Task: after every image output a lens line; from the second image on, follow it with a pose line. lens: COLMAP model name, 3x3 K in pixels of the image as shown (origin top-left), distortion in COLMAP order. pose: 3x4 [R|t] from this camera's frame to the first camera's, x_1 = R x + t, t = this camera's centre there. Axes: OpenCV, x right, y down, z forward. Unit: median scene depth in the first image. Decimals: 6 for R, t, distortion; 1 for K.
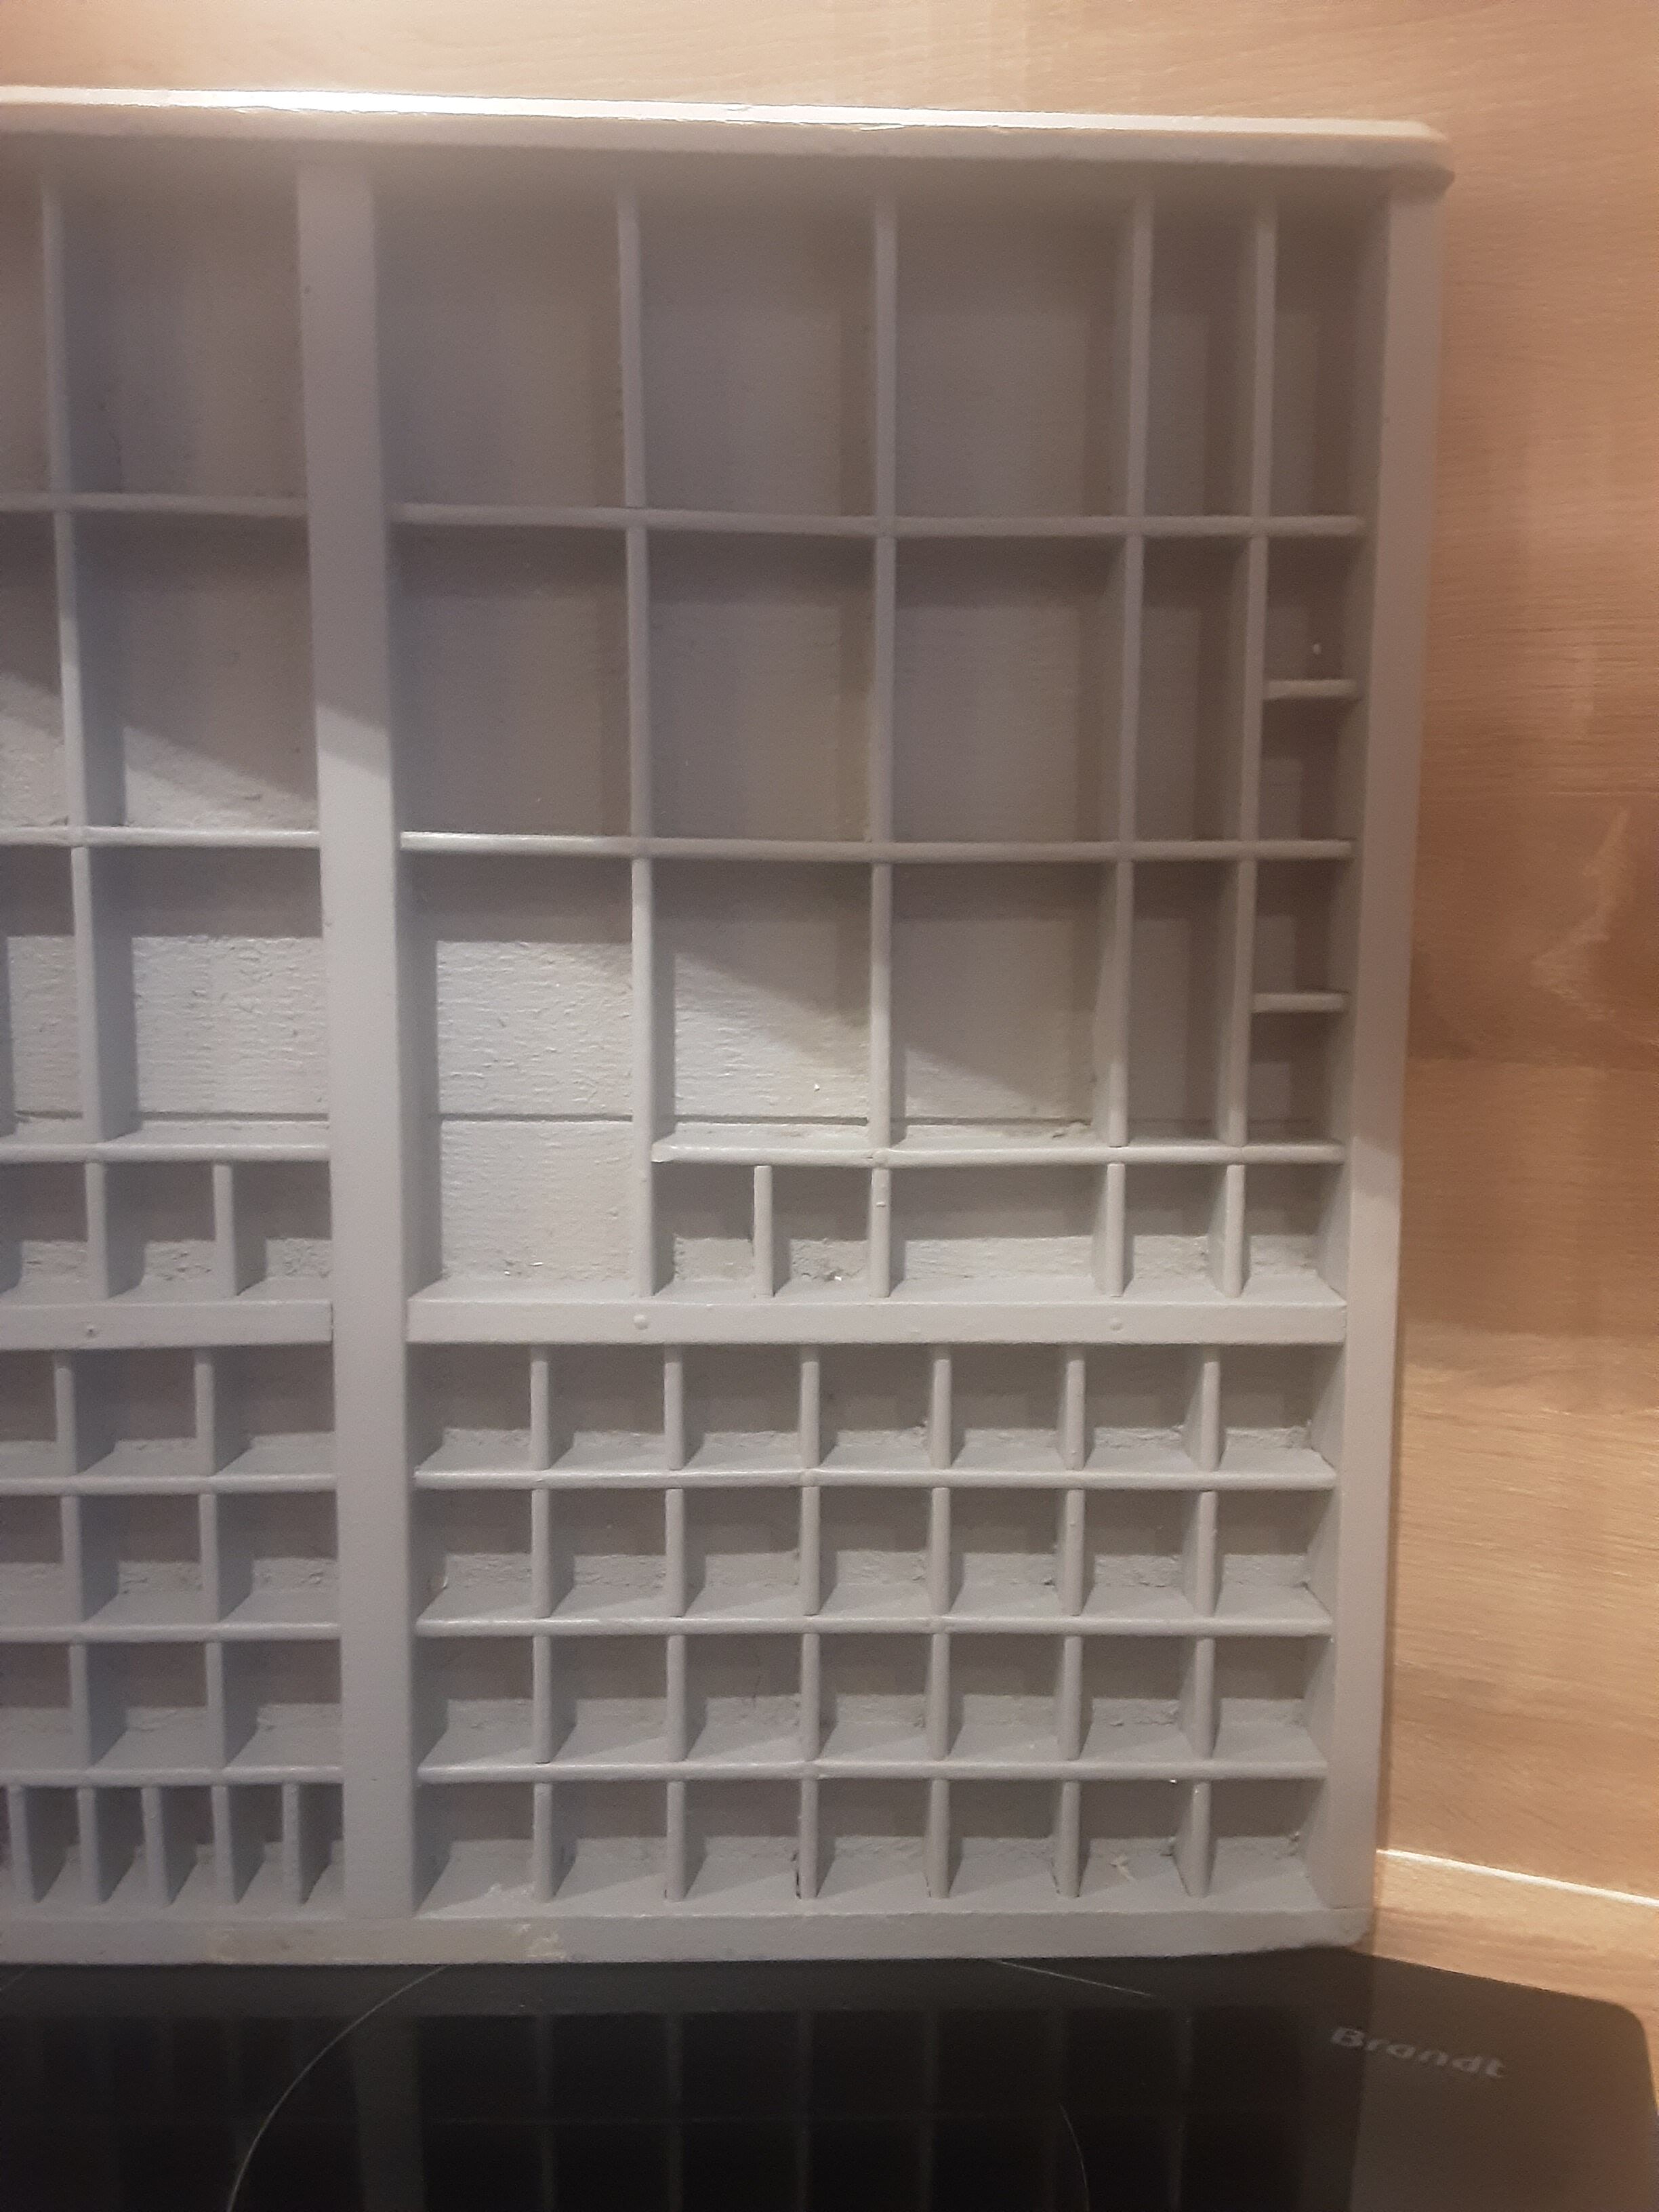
lens RADIAL K [[1786.6, 0, 848.1], [0, 1786.6, 1095.5], [0, 0, 1]] dist [0.140667, -0.233684]
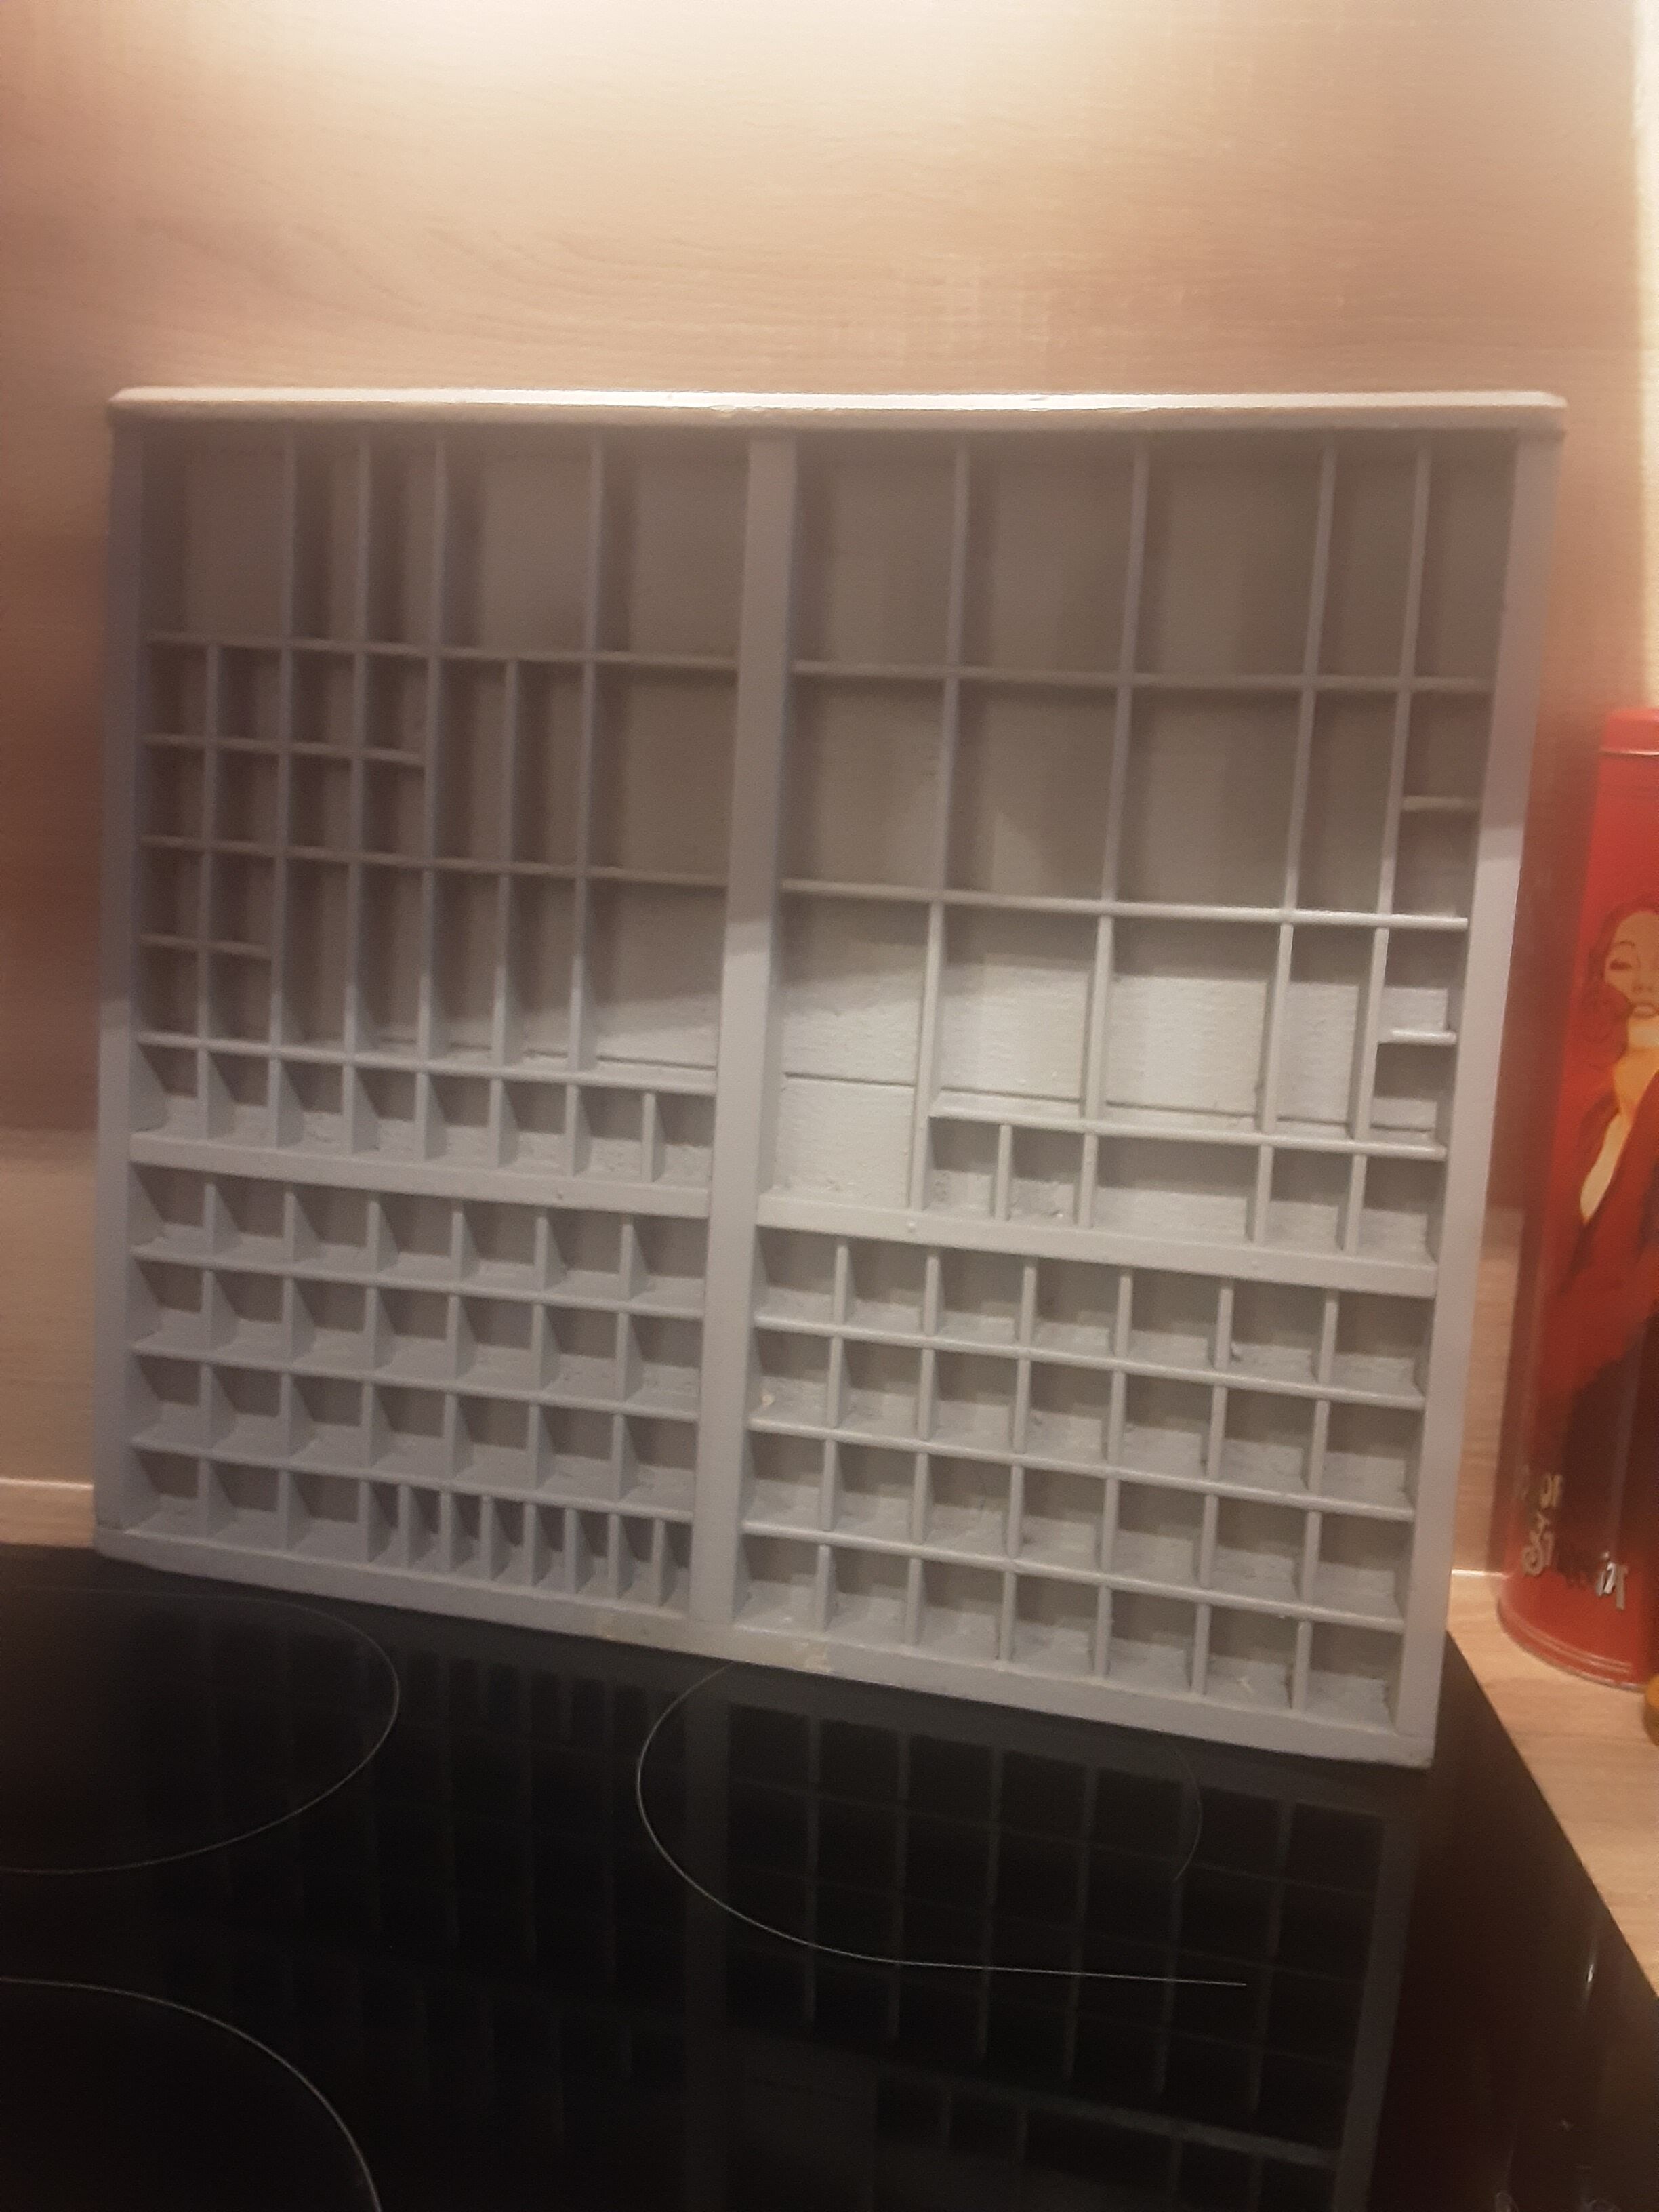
lens RADIAL K [[1963.5, 0, 832.7], [0, 1963.5, 1061.3], [0, 0, 1]] dist [0.122321, -0.000140]
pose [[0.960124, 0.078132, -0.268436, 0.226564], [-0.084424, 0.996358, -0.011959, 0.019188], [0.266524, 0.034145, 0.963223, -0.508238]]
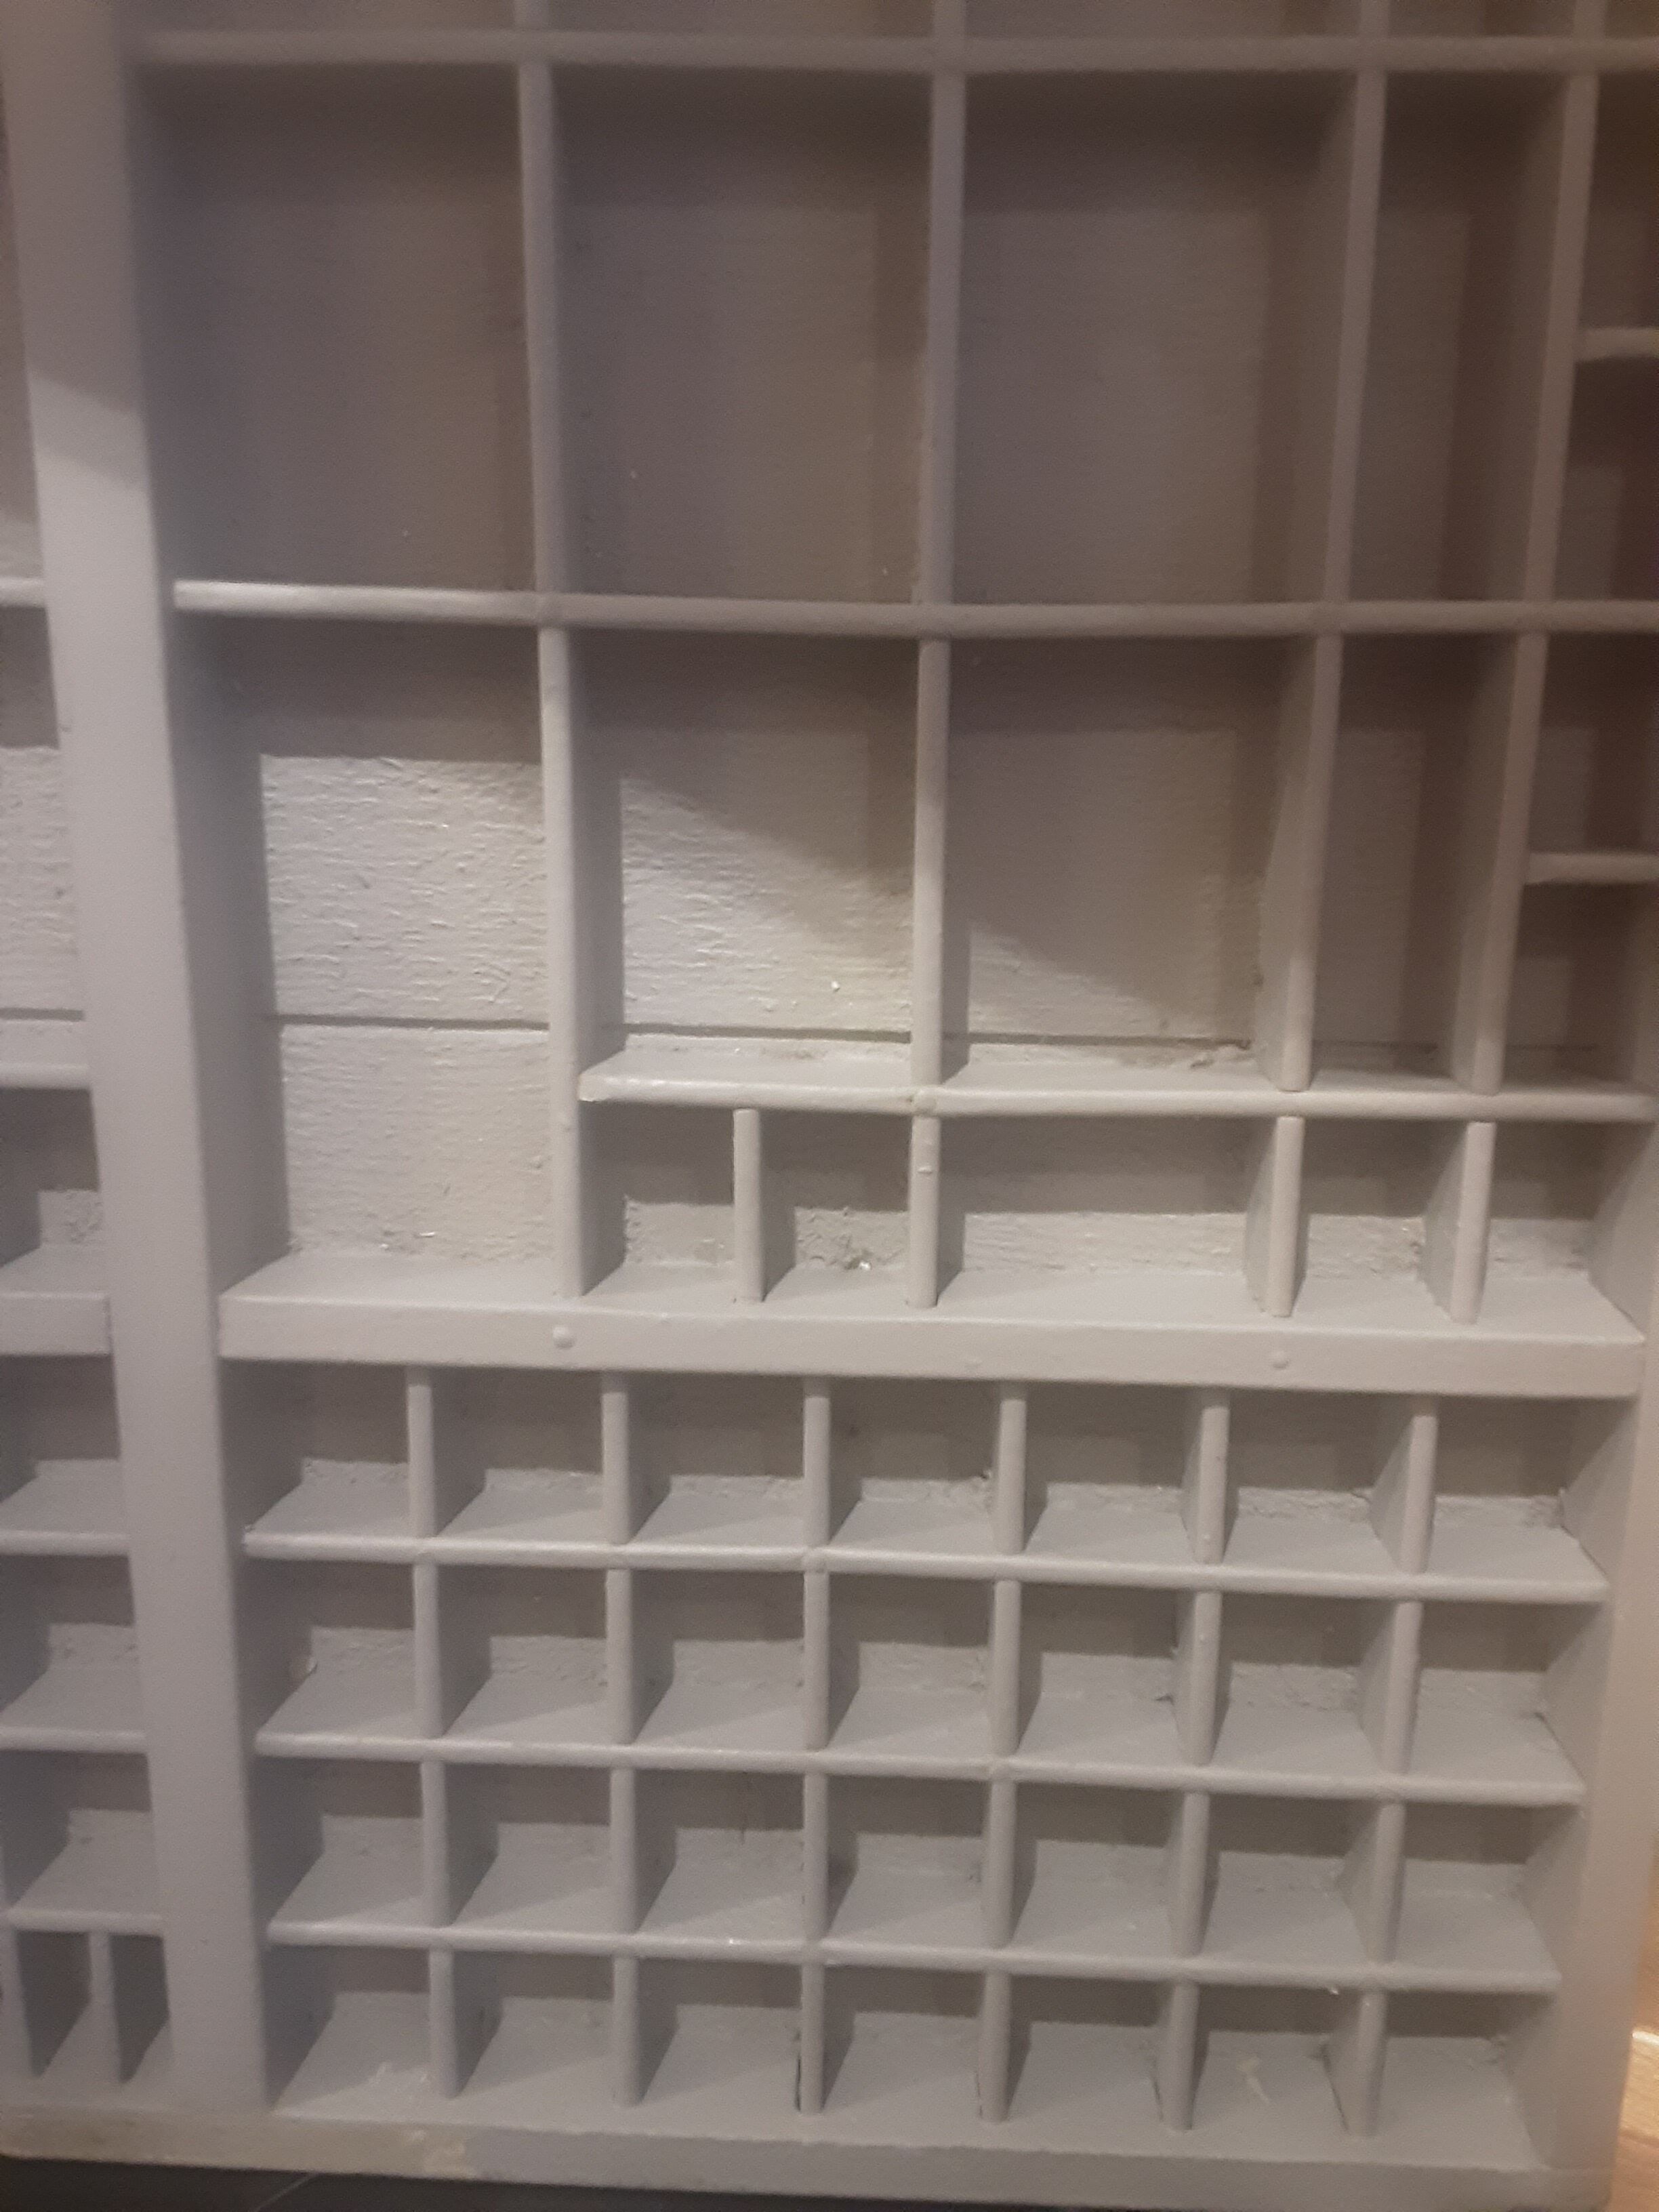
lens RADIAL K [[1786.6, 0, 848.1], [0, 1786.6, 1095.5], [0, 0, 1]] dist [0.140667, -0.233684]
pose [[0.997698, 0.021466, -0.064328, 0.031497], [-0.014152, 0.993600, 0.112069, -0.039423], [0.066322, -0.110901, 0.991616, 0.341471]]
